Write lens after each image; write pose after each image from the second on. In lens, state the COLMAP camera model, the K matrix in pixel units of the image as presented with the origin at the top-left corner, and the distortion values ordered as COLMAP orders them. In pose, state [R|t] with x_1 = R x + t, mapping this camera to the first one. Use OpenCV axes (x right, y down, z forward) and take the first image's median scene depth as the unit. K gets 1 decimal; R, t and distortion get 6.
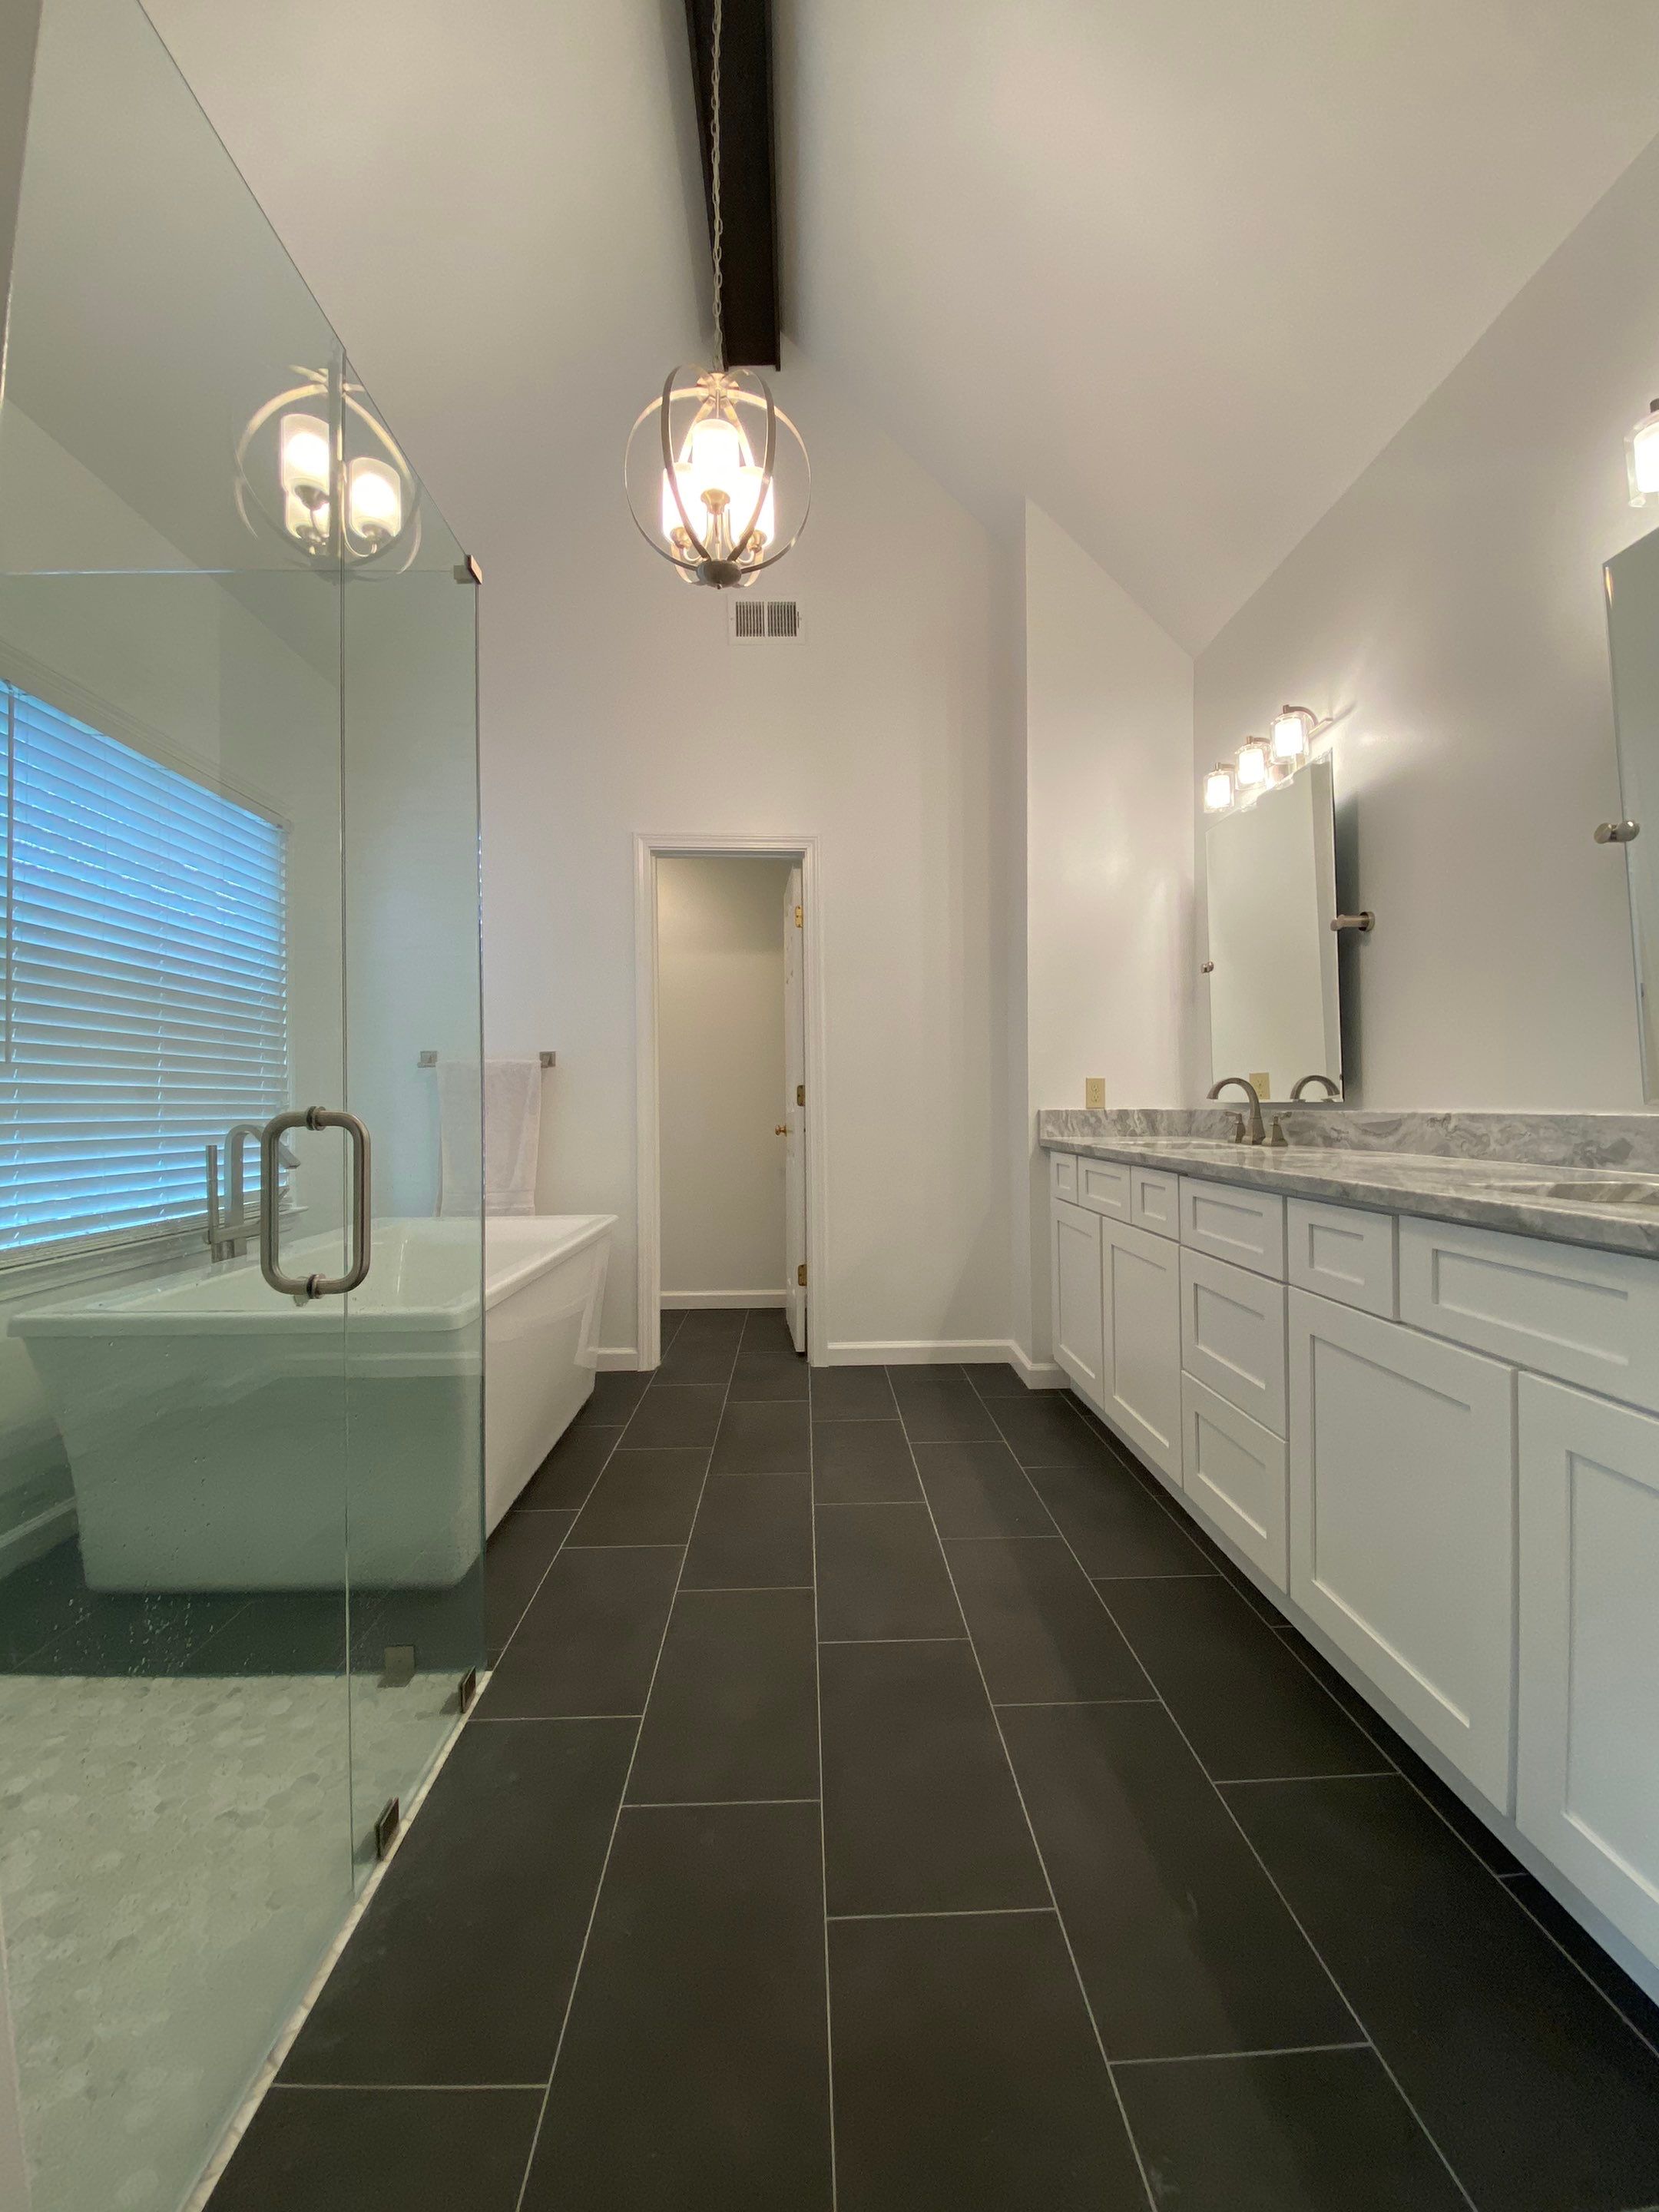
lens RADIAL K [[897.3, 0, 825.6], [0, 897.3, 1103.8], [0, 0, 1]] dist [0.000265, -0.011236]
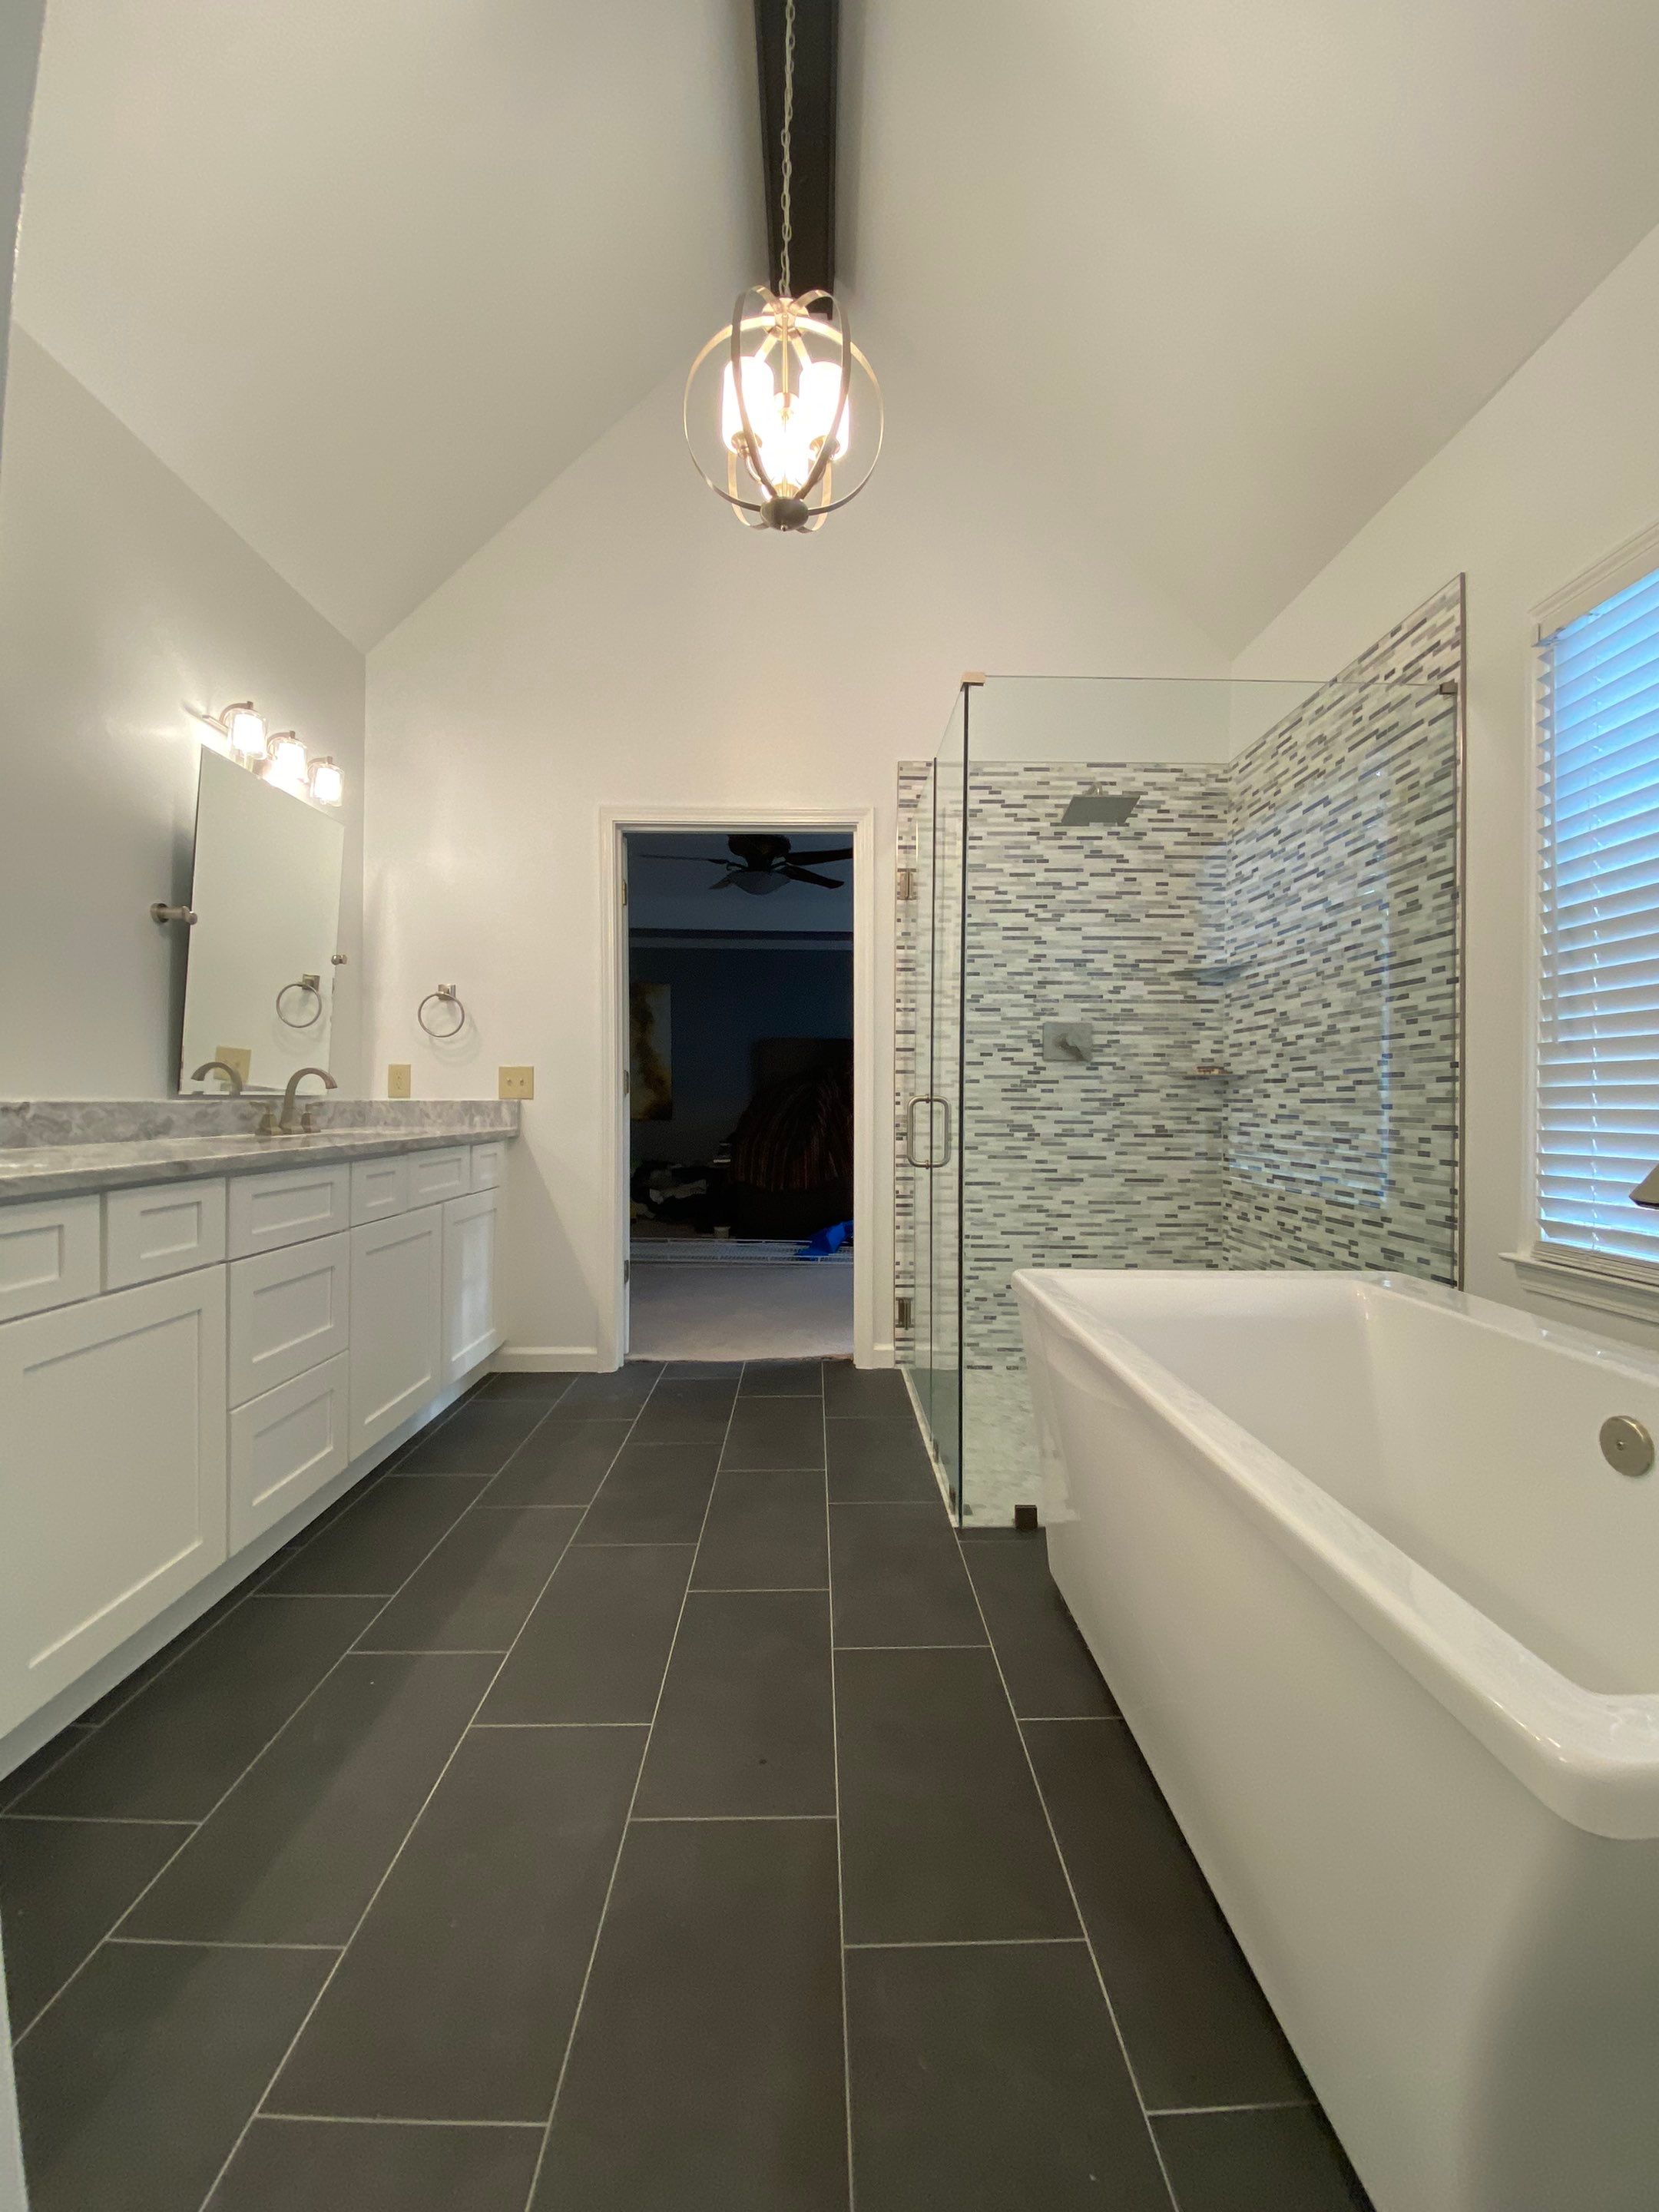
lens RADIAL K [[897.3, 0, 819.5], [0, 897.3, 1111.2], [0, 0, 1]] dist [0.000265, -0.011236]
pose [[-0.999666, 0.000487, 0.025840, -0.176696], [0.000944, 0.999843, 0.017678, 0.004071], [-0.025827, 0.017696, -0.999510, 1.922605]]
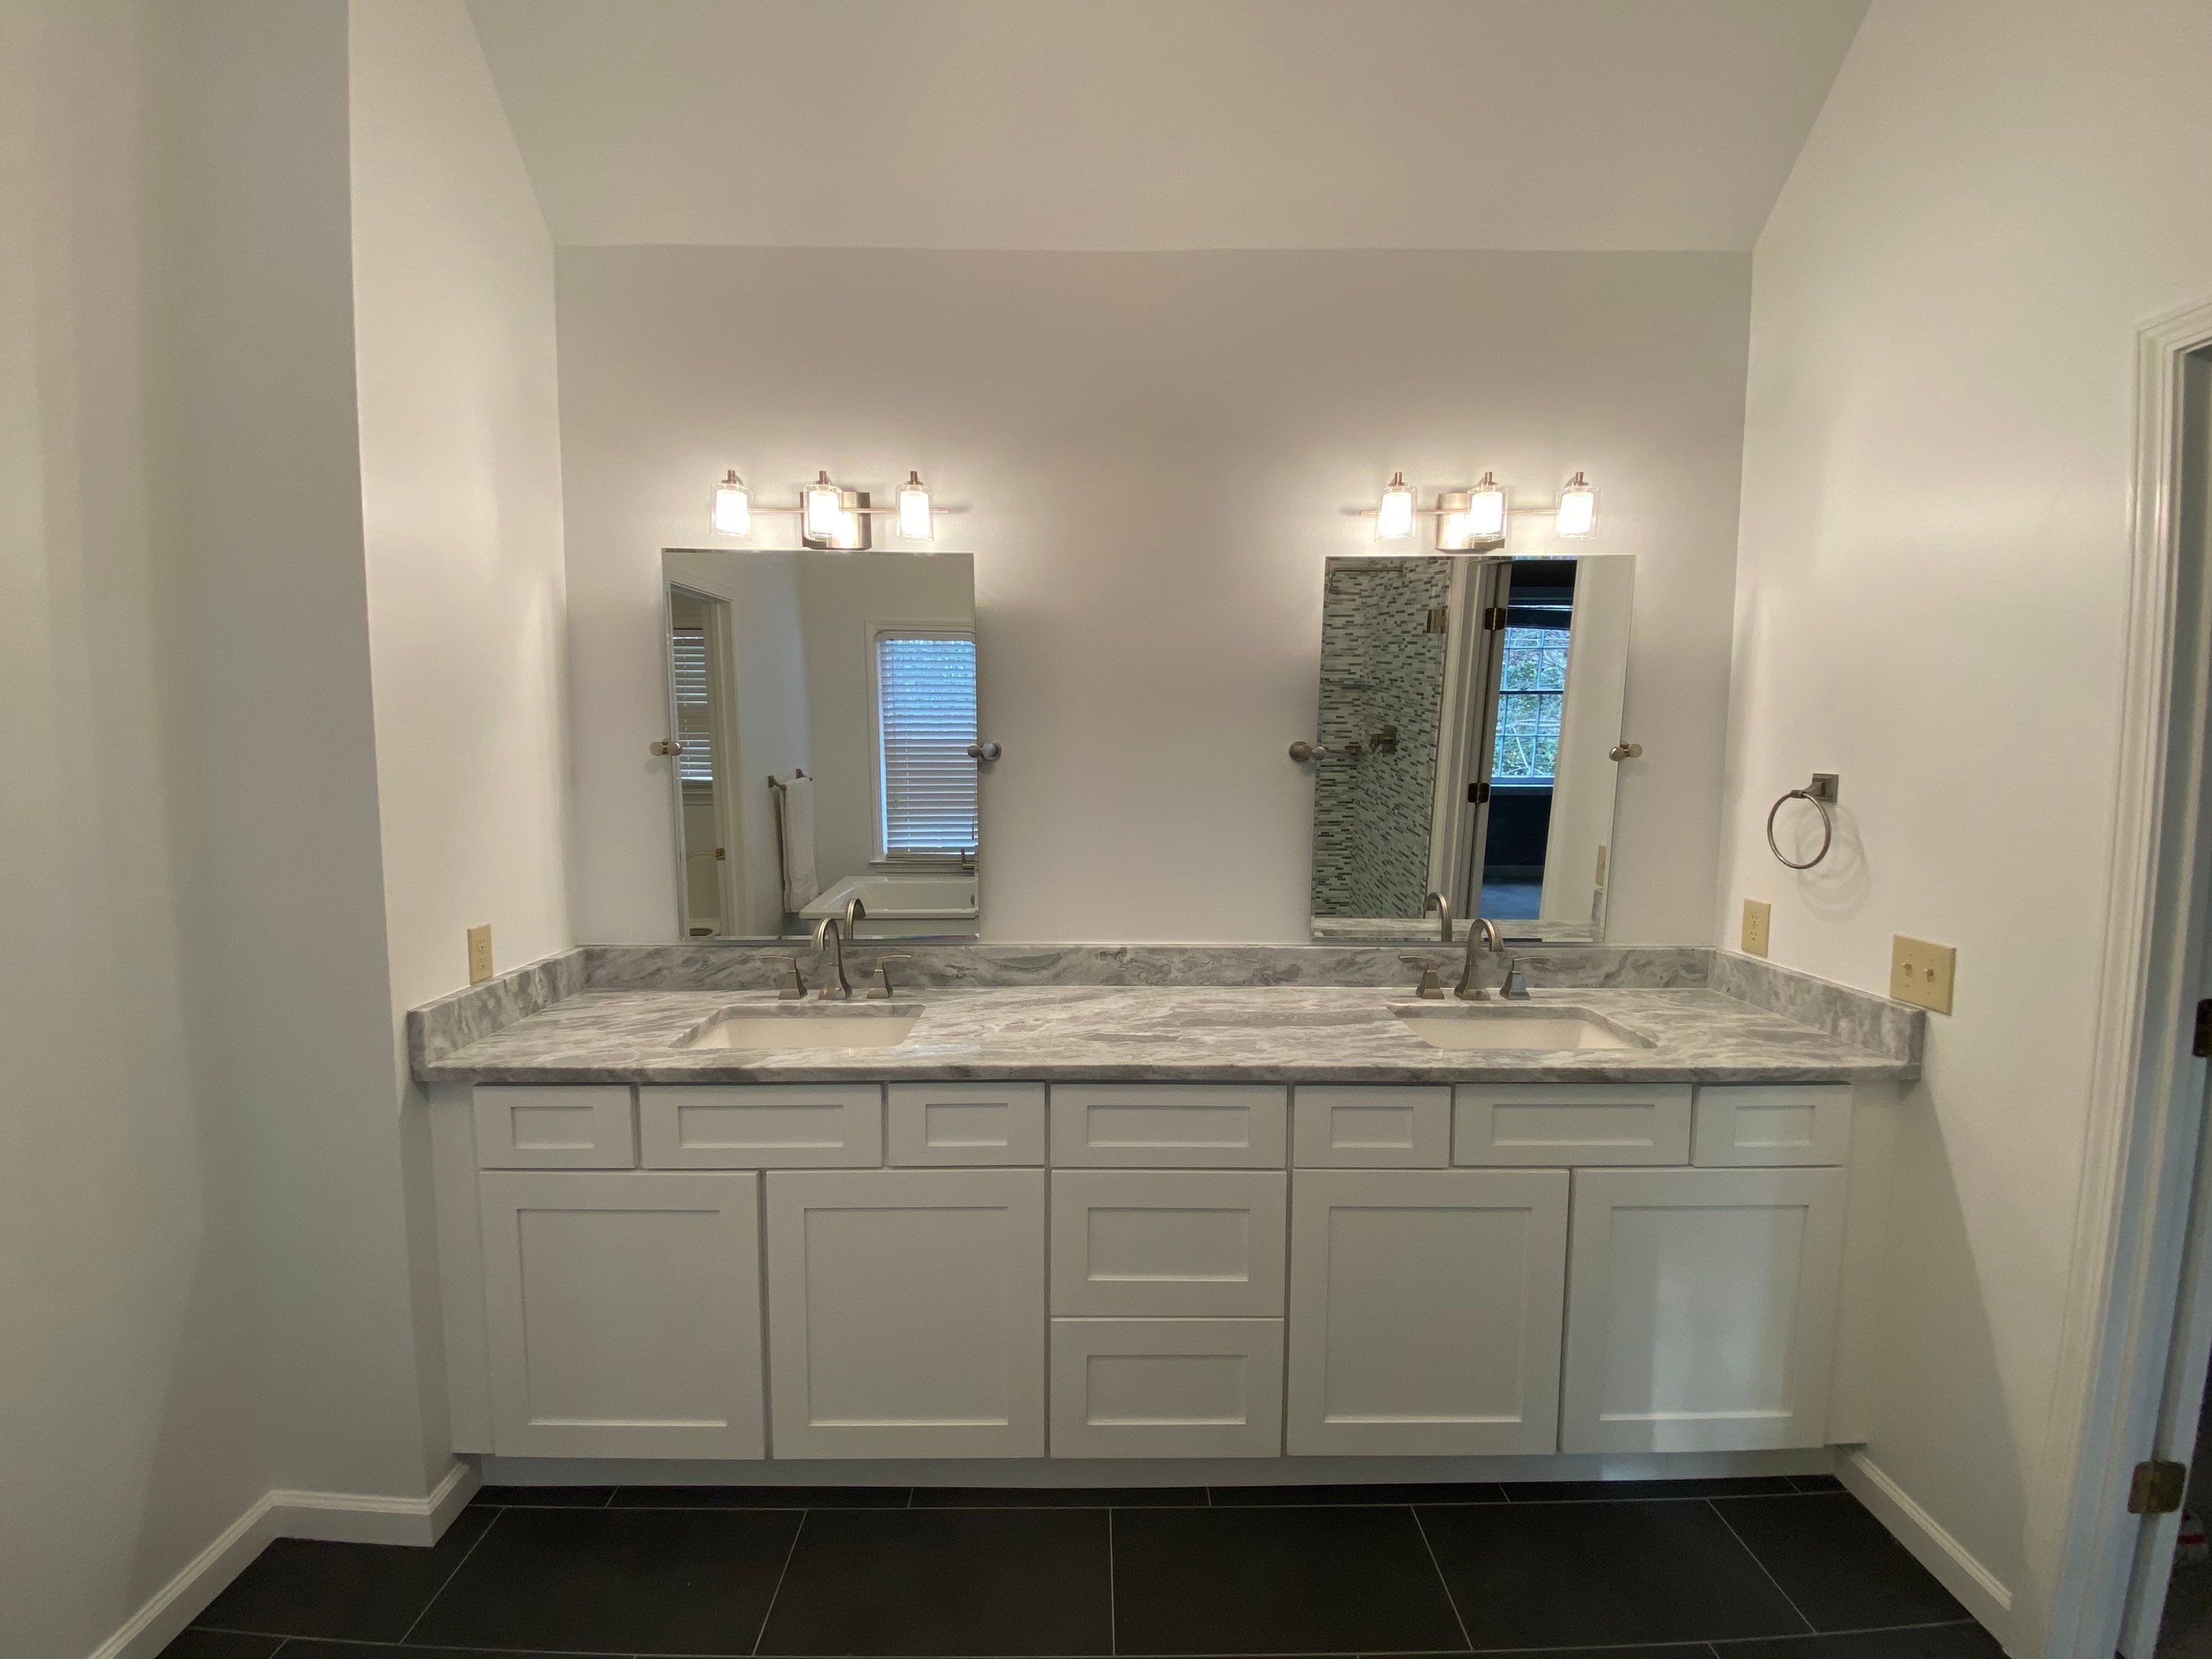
lens RADIAL K [[897.2, 0, 1120.0], [0, 897.2, 810.3], [0, 0, 1]] dist [0.000265, -0.011236]
pose [[0.012593, -0.061485, 0.998029, -0.407315], [-0.004378, 0.998095, 0.061544, -0.227883], [-0.999911, -0.005144, 0.012300, 0.986620]]
